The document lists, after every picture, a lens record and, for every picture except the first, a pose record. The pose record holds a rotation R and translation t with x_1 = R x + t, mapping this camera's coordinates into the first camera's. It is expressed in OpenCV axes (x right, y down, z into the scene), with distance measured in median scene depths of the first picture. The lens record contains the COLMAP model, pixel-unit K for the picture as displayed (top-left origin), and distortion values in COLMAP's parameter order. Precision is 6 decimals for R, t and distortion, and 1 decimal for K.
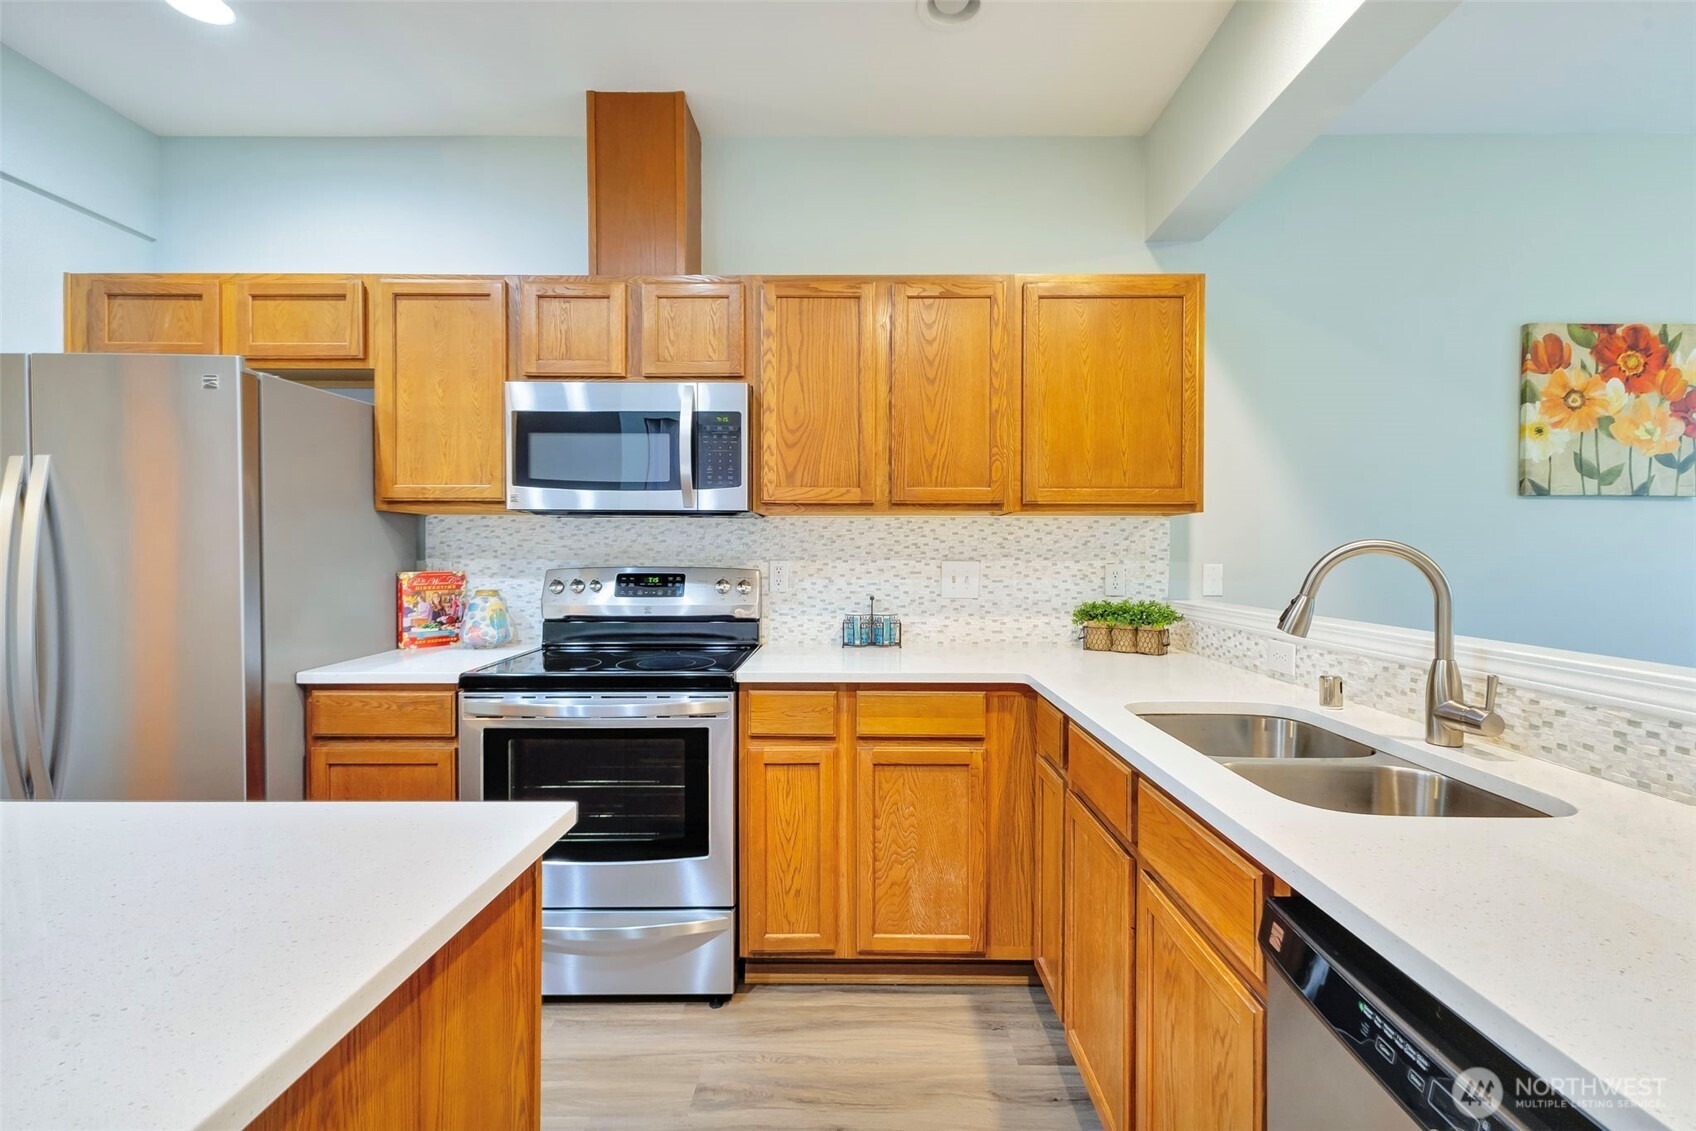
lens RADIAL K [[760.2, 0, 854.2], [0, 760.2, 557.6], [0, 0, 1]] dist [0.007261, -0.000471]
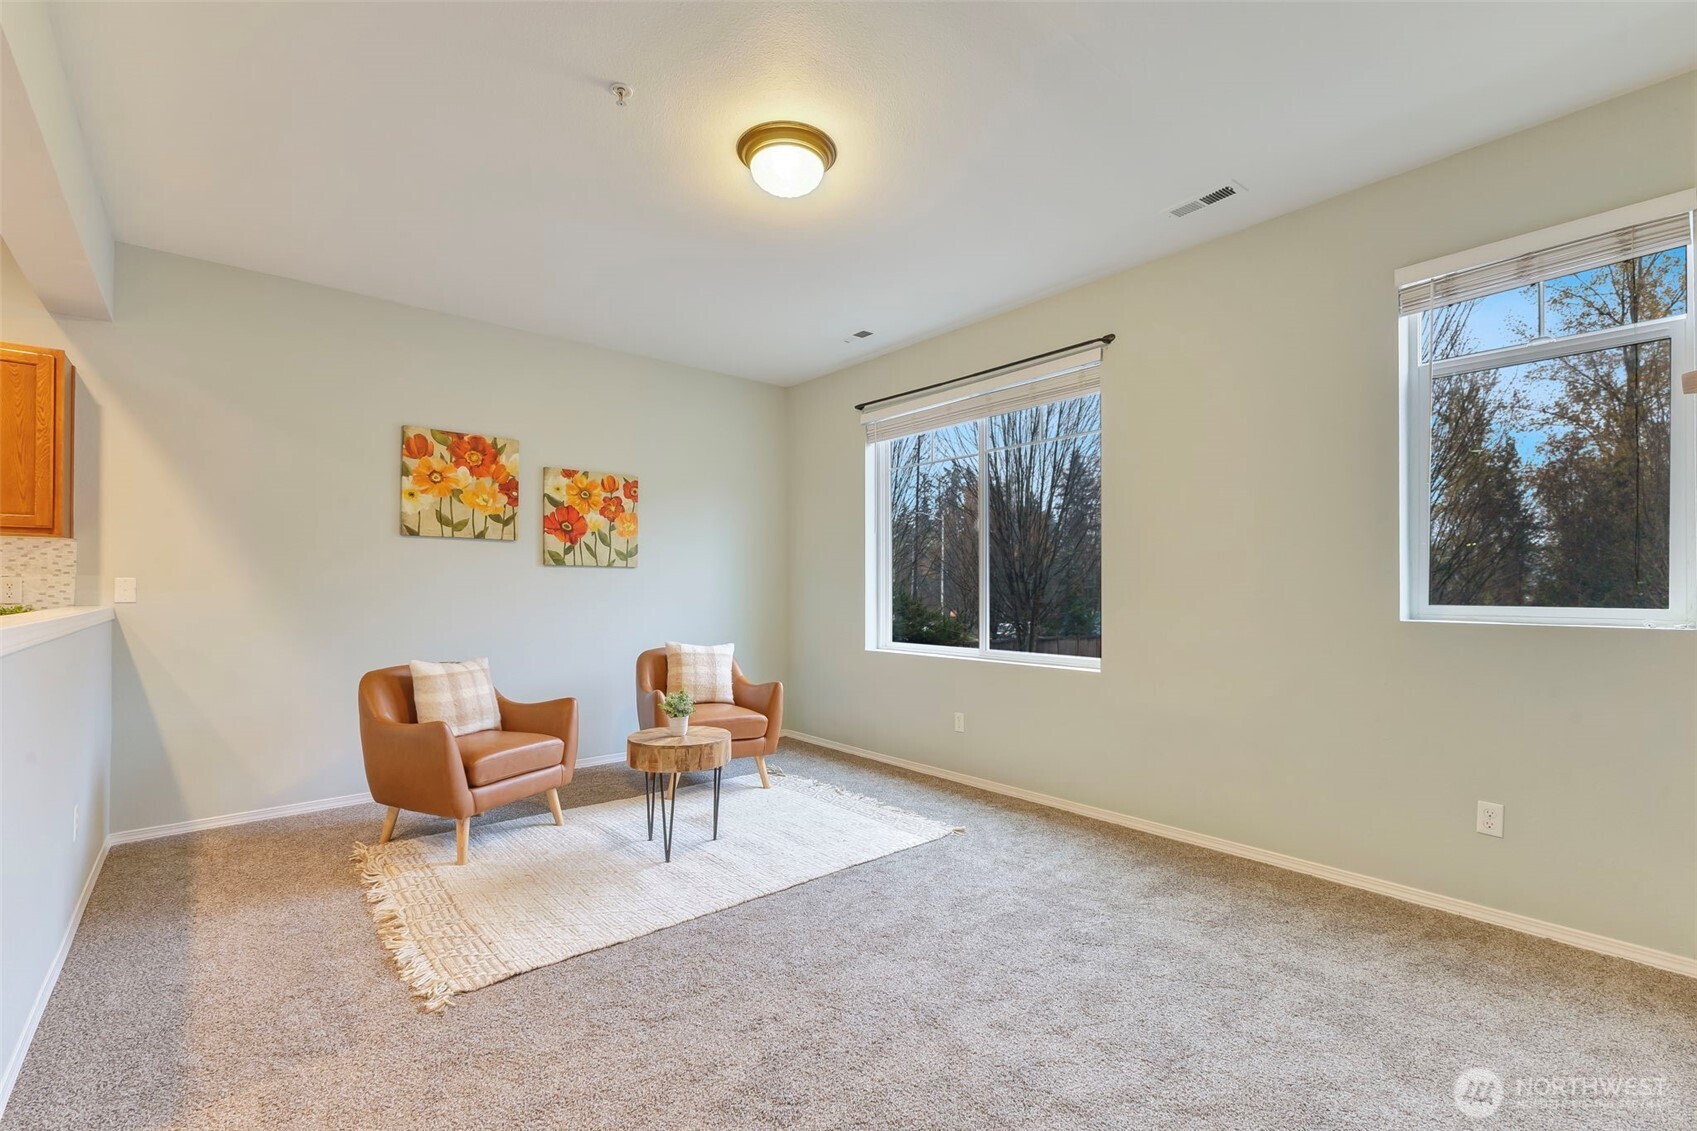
lens RADIAL K [[738.8, 0, 843.7], [0, 738.8, 583.0], [0, 0, 1]] dist [0.003090, -0.000038]
pose [[0.758854, 0.004965, 0.651242, 0.614415], [0.004618, 0.999905, -0.013005, 0.041953], [-0.651245, 0.012876, 0.758759, -0.767239]]
